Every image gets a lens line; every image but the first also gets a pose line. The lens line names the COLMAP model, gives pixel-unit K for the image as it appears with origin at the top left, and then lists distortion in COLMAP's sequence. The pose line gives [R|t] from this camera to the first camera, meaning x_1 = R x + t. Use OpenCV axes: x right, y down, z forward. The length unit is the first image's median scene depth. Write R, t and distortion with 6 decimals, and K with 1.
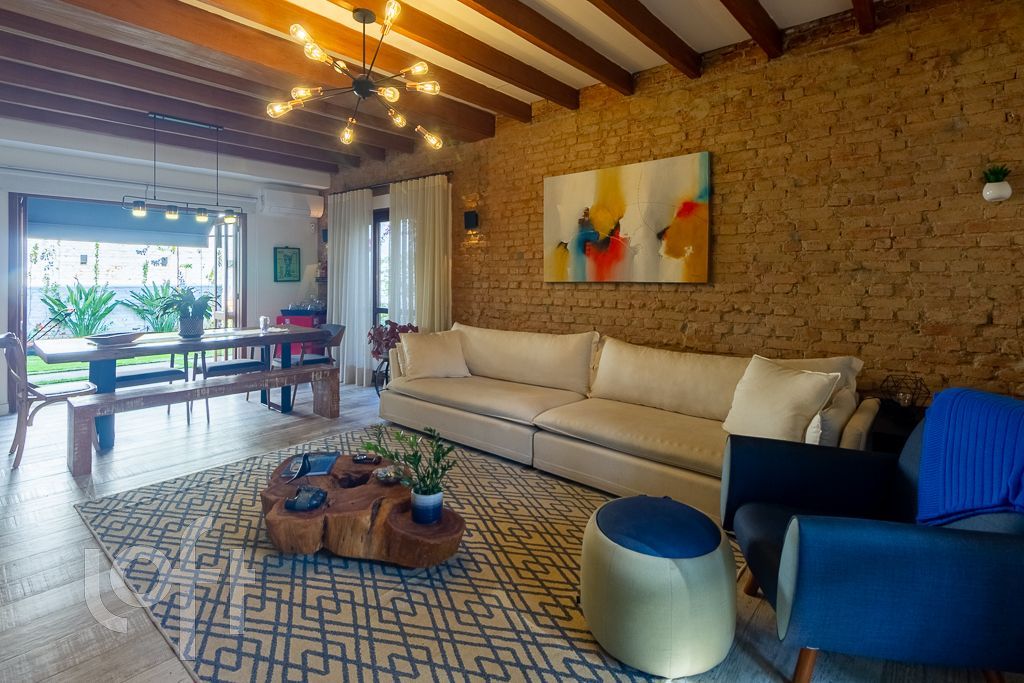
lens RADIAL K [[484.2, 0, 518.5], [0, 484.2, 281.5], [0, 0, 1]] dist [0.003606, 0.000780]
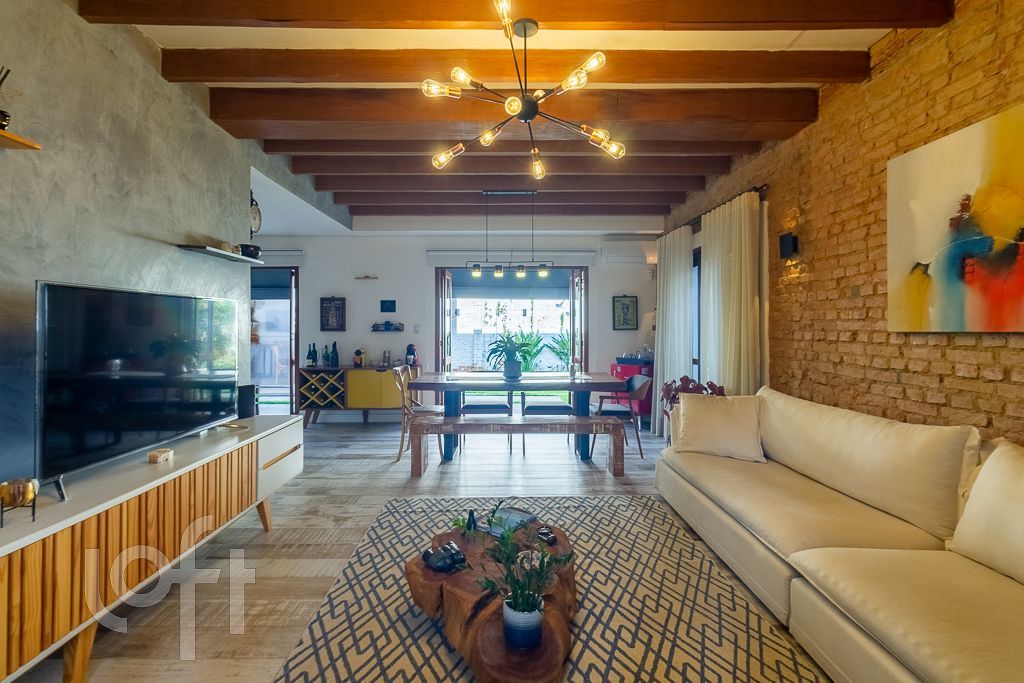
lens RADIAL K [[484.2, 0, 500.4], [0, 484.2, 326.8], [0, 0, 1]] dist [0.003606, 0.000780]
pose [[0.666136, -0.002119, -0.745827, 0.172057], [-0.002160, 0.999986, -0.004770, -0.001470], [0.745827, 0.004789, 0.666122, 0.218001]]
